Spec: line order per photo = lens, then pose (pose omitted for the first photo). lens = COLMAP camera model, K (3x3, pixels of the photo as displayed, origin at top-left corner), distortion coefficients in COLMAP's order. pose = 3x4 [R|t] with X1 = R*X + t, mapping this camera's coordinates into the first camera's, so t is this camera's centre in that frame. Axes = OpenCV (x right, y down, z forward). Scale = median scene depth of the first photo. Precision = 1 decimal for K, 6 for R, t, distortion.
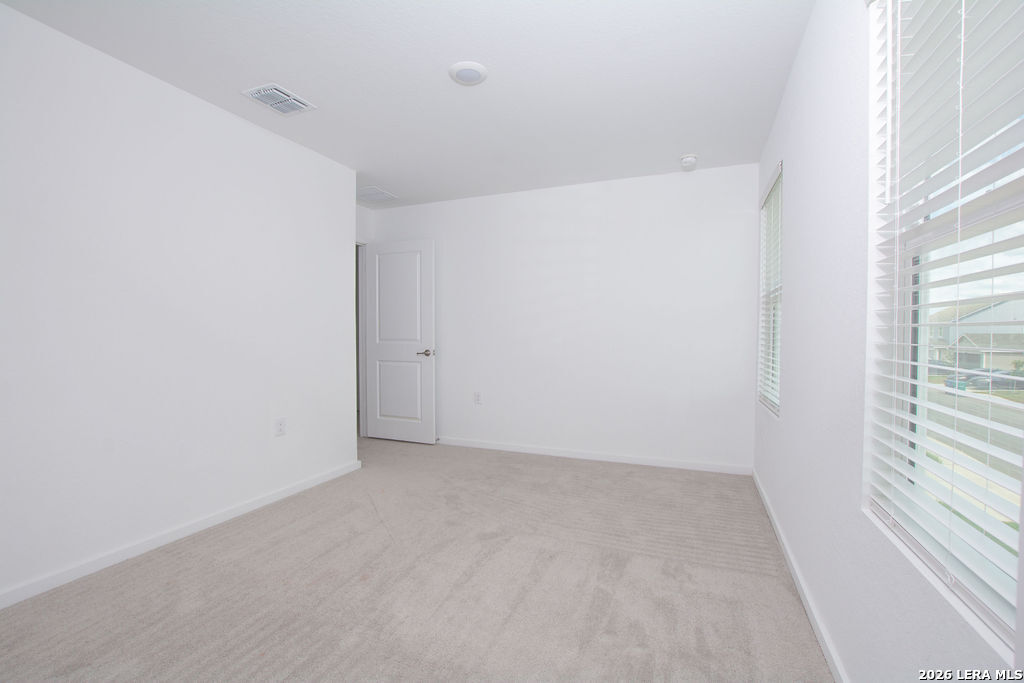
lens RADIAL K [[452.5, 0, 505.2], [0, 452.5, 342.3], [0, 0, 1]] dist [-0.007979, -0.000630]
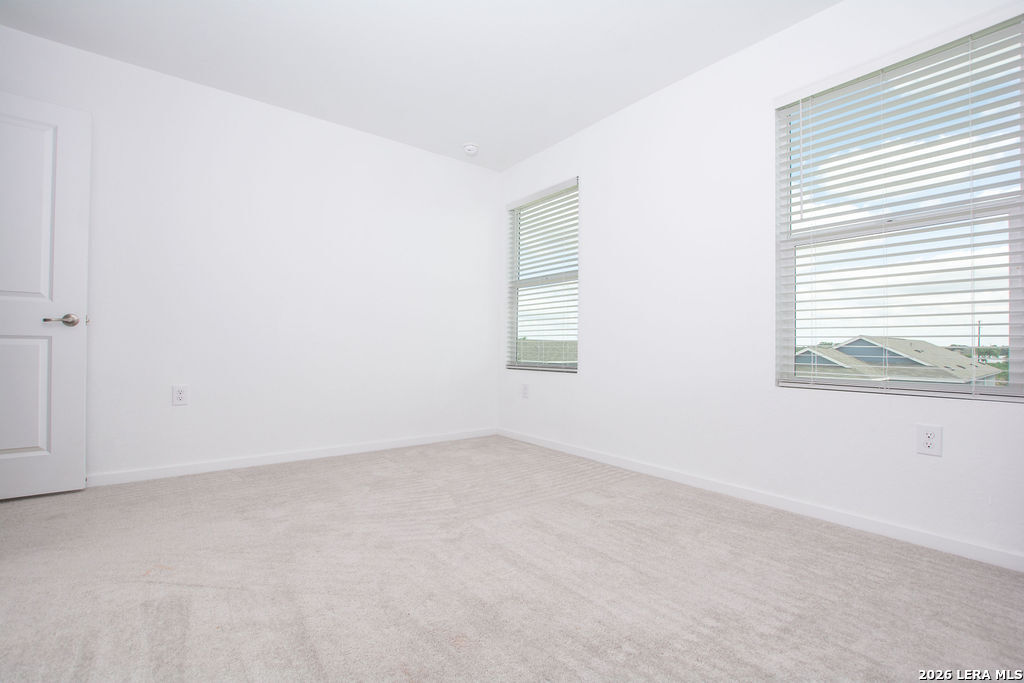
lens RADIAL K [[452.5, 0, 505.2], [0, 452.5, 342.3], [0, 0, 1]] dist [-0.007979, -0.000630]
pose [[0.509181, 0.016416, 0.860503, -0.367293], [0.001494, 0.999800, -0.019957, 0.060846], [-0.860658, 0.011448, 0.509054, 0.288521]]
